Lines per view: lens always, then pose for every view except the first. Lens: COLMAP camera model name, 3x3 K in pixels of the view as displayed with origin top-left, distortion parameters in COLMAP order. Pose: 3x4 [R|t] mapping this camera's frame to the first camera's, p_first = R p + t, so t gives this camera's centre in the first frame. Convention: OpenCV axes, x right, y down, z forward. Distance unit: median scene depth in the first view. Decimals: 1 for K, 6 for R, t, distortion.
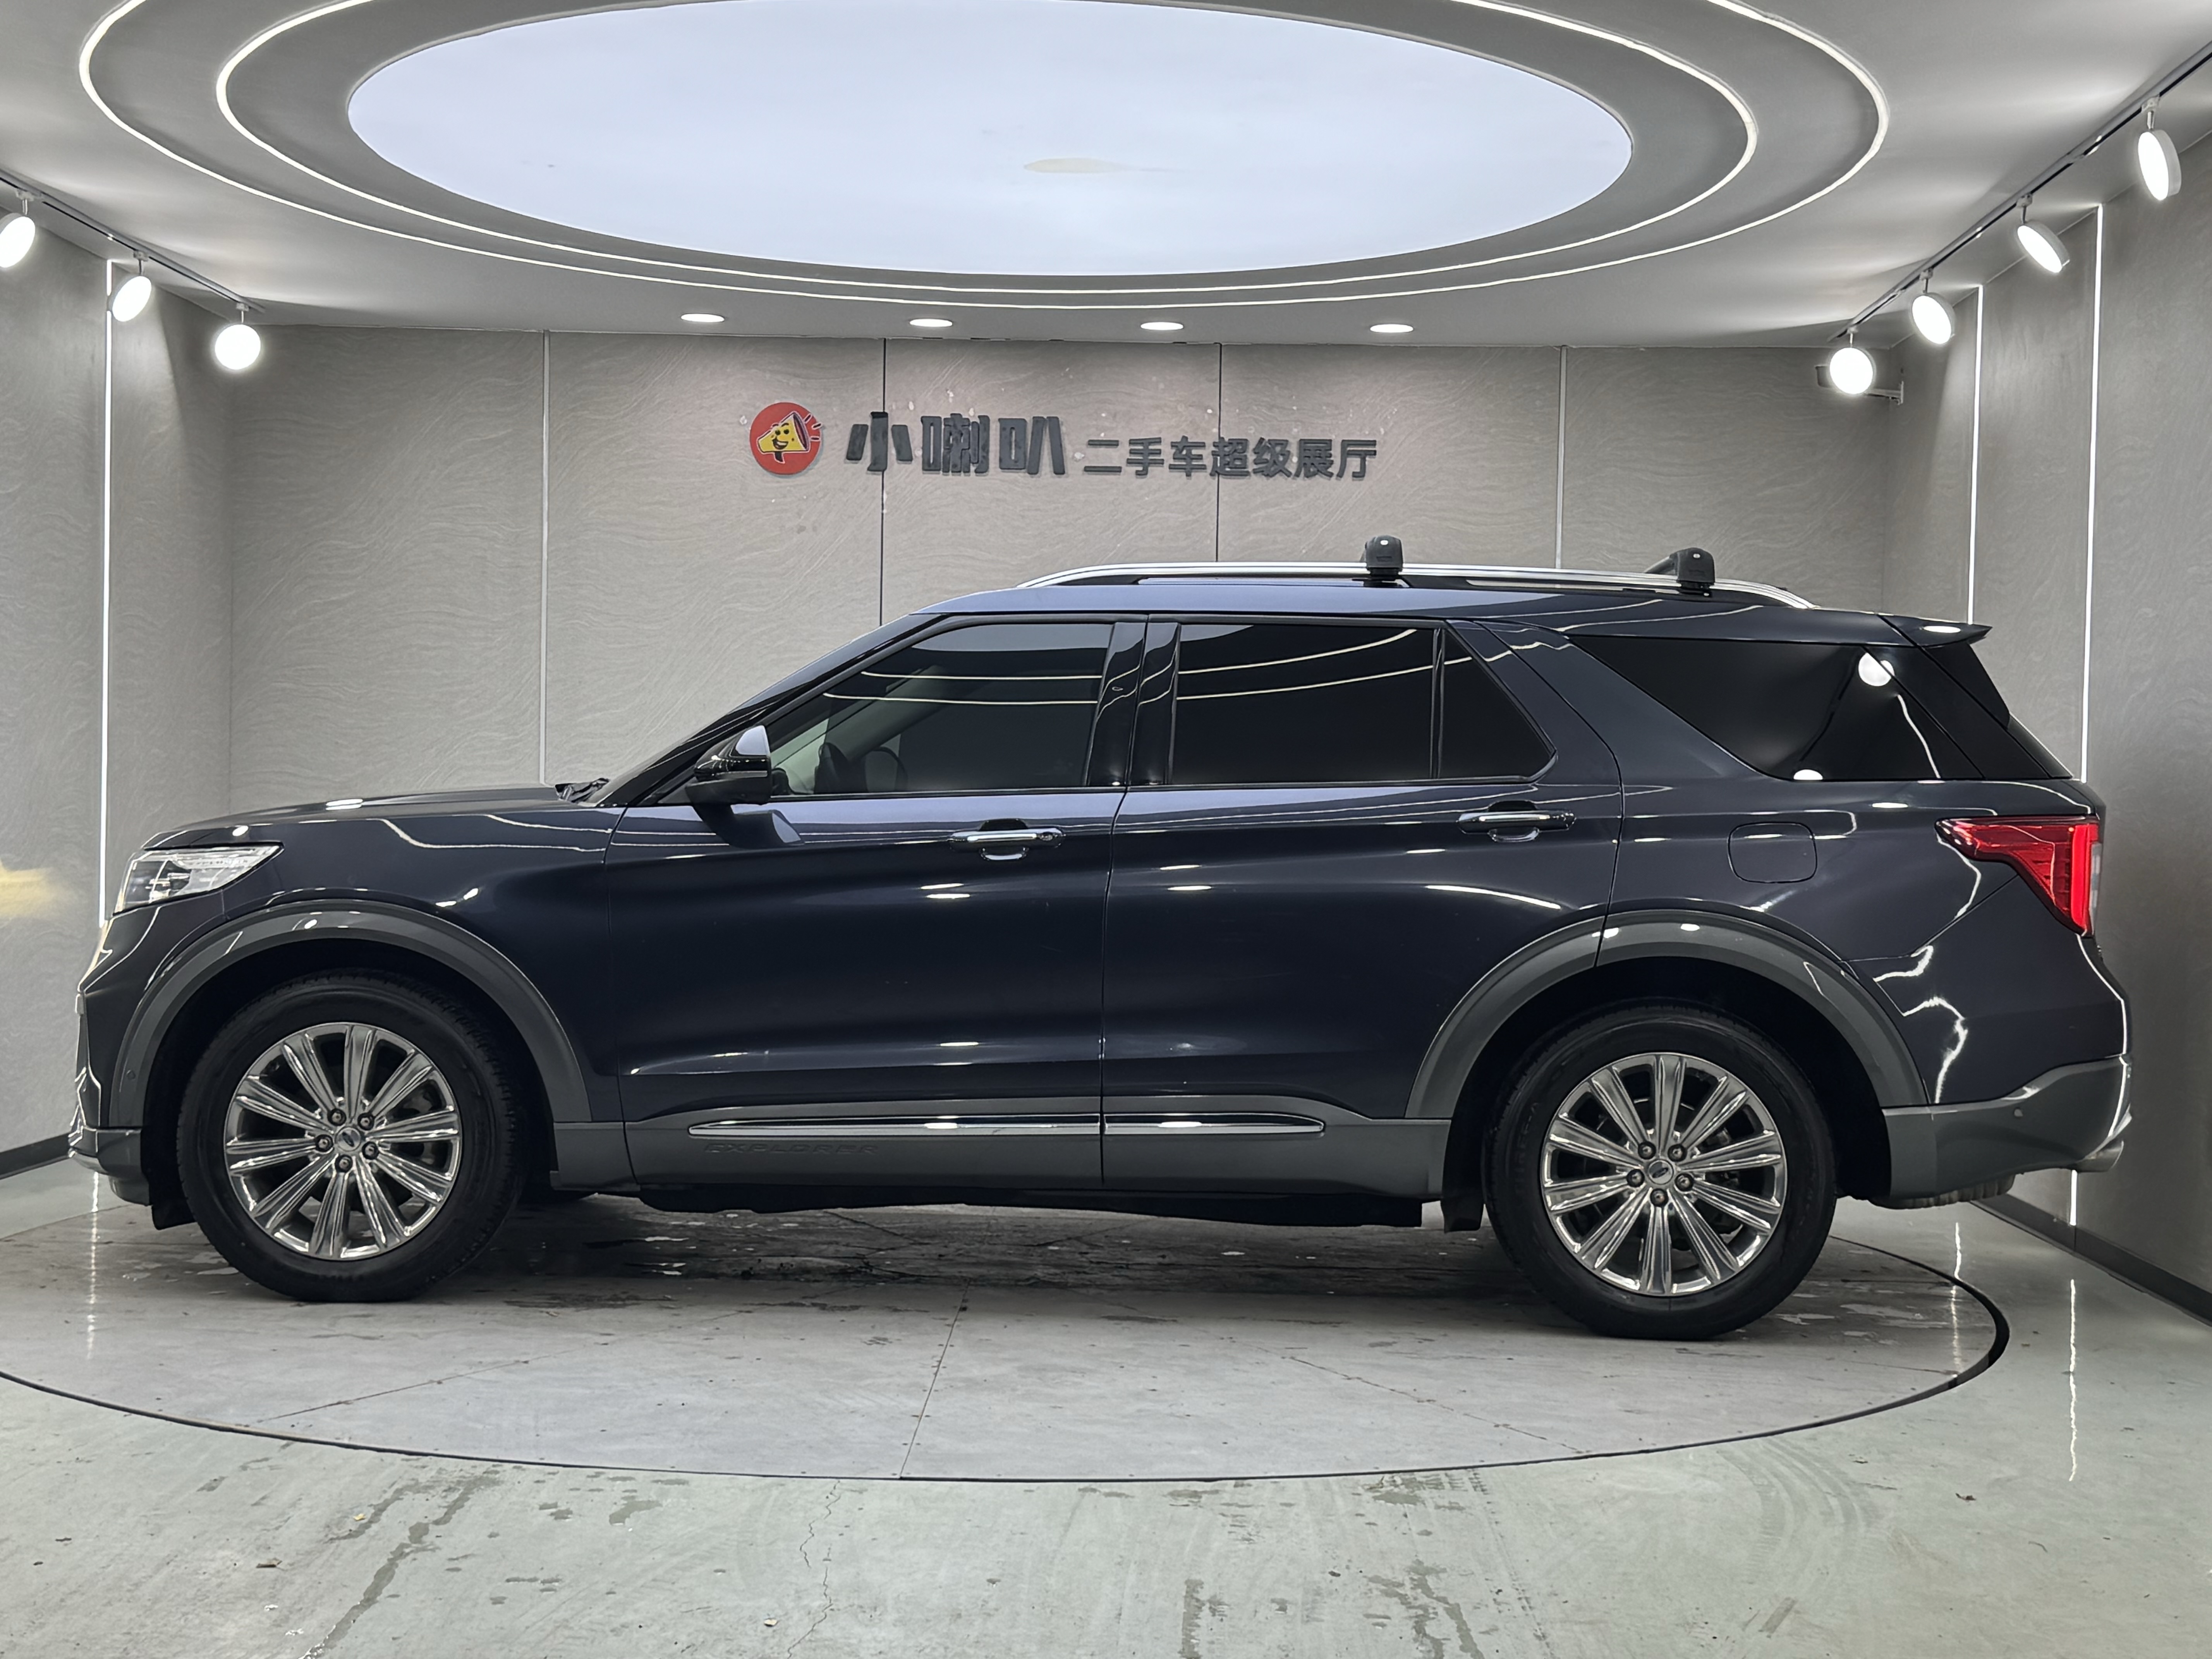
lens RADIAL K [[2939.8, 0, 1105.4], [0, 2939.8, 859.5], [0, 0, 1]] dist [0.154214, -0.088119]
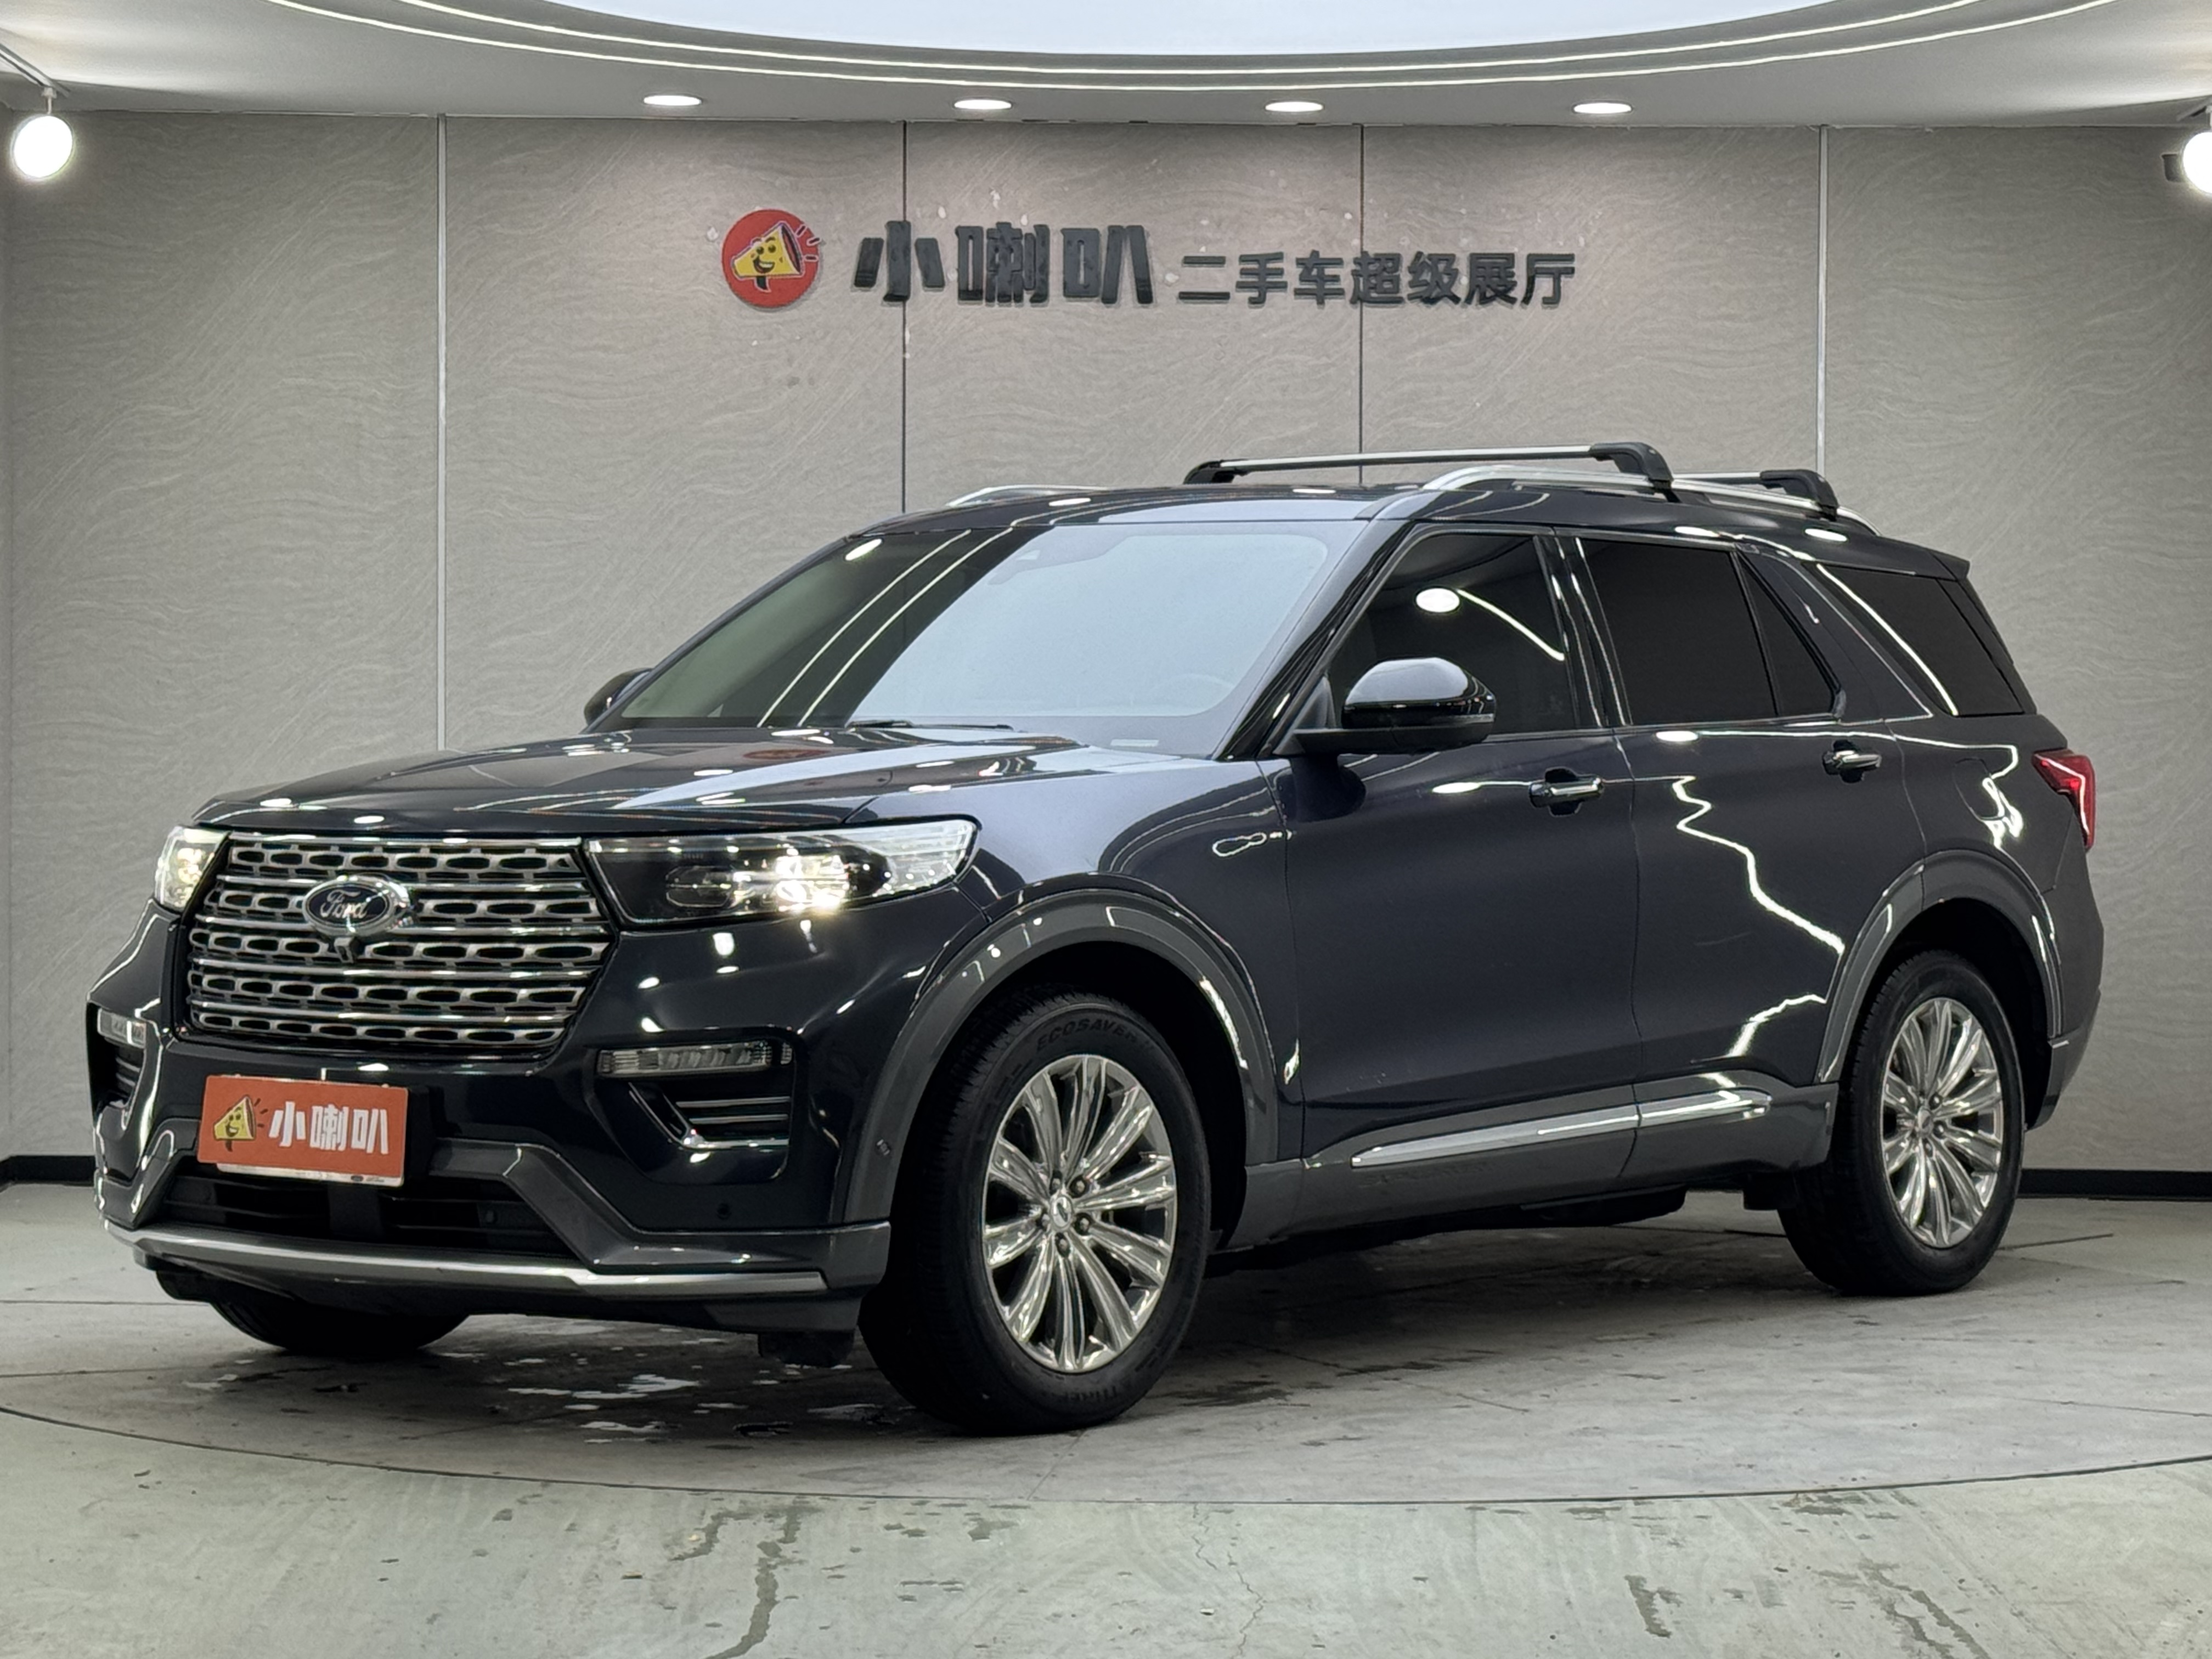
lens RADIAL K [[4932.8, 0, 1106.0], [0, 4932.8, 829.5], [0, 0, 1]] dist [0.150970, -0.023711]
pose [[0.998644, -0.014272, 0.050063, -0.089039], [0.014543, 0.999881, -0.005054, 0.006578], [-0.049985, 0.005775, 0.998733, -0.229581]]
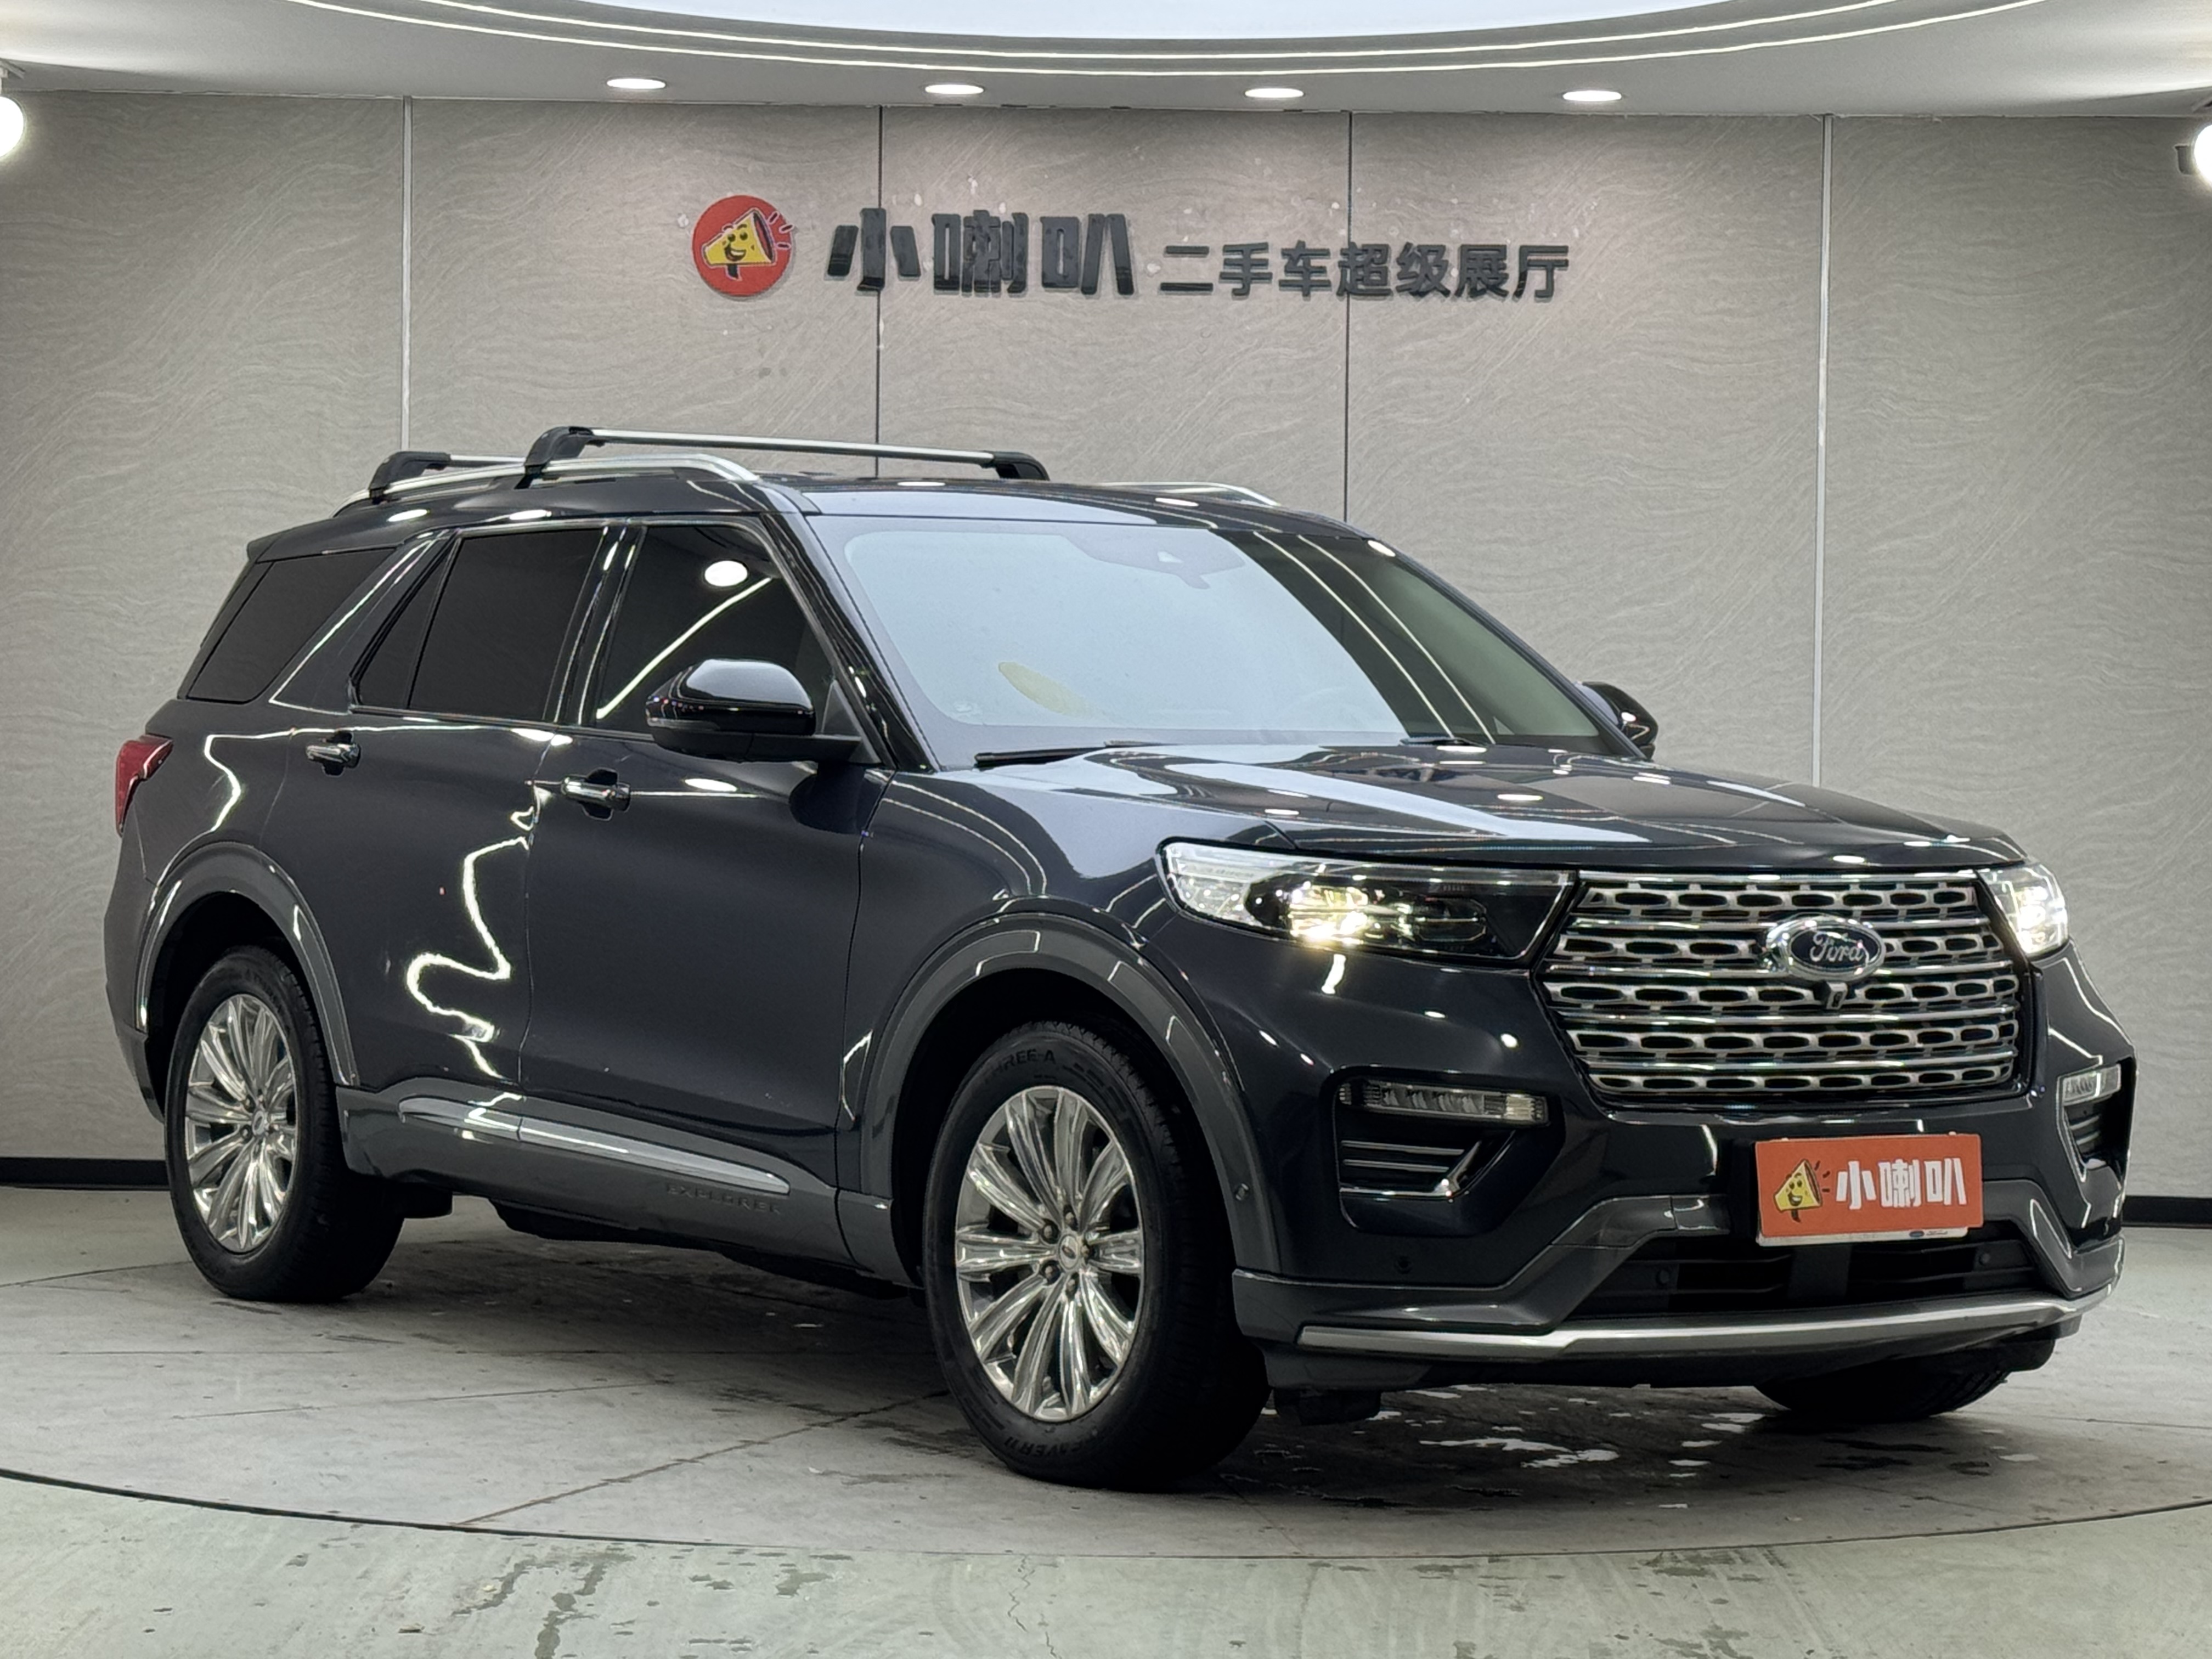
lens RADIAL K [[4932.8, 0, 1106.0], [0, 4932.8, 829.5], [0, 0, 1]] dist [0.150970, -0.023711]
pose [[0.999810, -0.005378, 0.018755, -0.043691], [0.005425, 0.999982, -0.002458, 0.002162], [-0.018741, 0.002560, 0.999821, -0.199243]]
